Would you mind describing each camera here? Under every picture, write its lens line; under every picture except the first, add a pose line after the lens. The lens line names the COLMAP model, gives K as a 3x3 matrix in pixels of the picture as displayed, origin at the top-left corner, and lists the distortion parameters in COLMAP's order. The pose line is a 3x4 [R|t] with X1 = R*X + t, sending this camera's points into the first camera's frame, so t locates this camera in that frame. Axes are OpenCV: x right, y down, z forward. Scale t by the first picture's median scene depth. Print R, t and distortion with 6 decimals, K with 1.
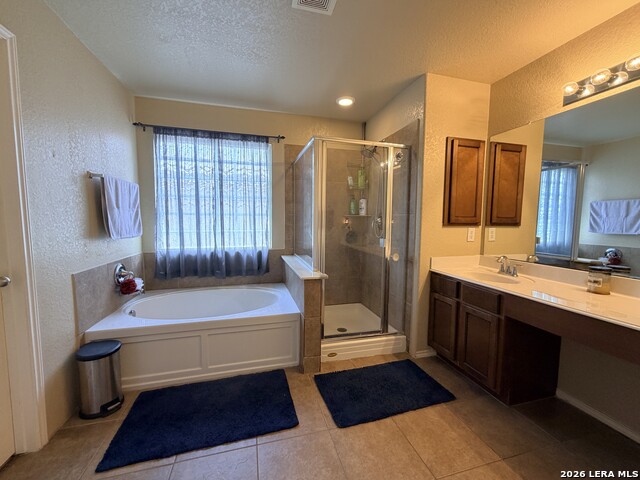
lens RADIAL K [[256.8, 0, 320.9], [0, 256.8, 239.8], [0, 0, 1]] dist [0.003068, 0.000163]
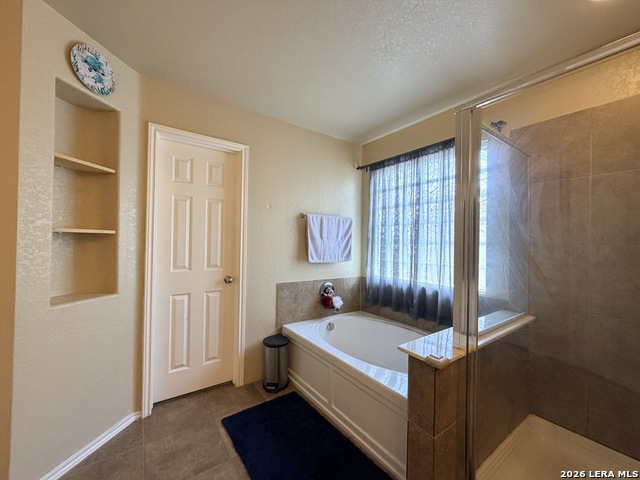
lens RADIAL K [[256.8, 0, 321.4], [0, 256.8, 241.2], [0, 0, 1]] dist [0.003068, 0.000163]
pose [[0.346689, -0.006893, -0.937955, 0.334102], [-0.088860, 0.995234, -0.040159, -0.046825], [0.933762, 0.097269, 0.344424, 0.449388]]
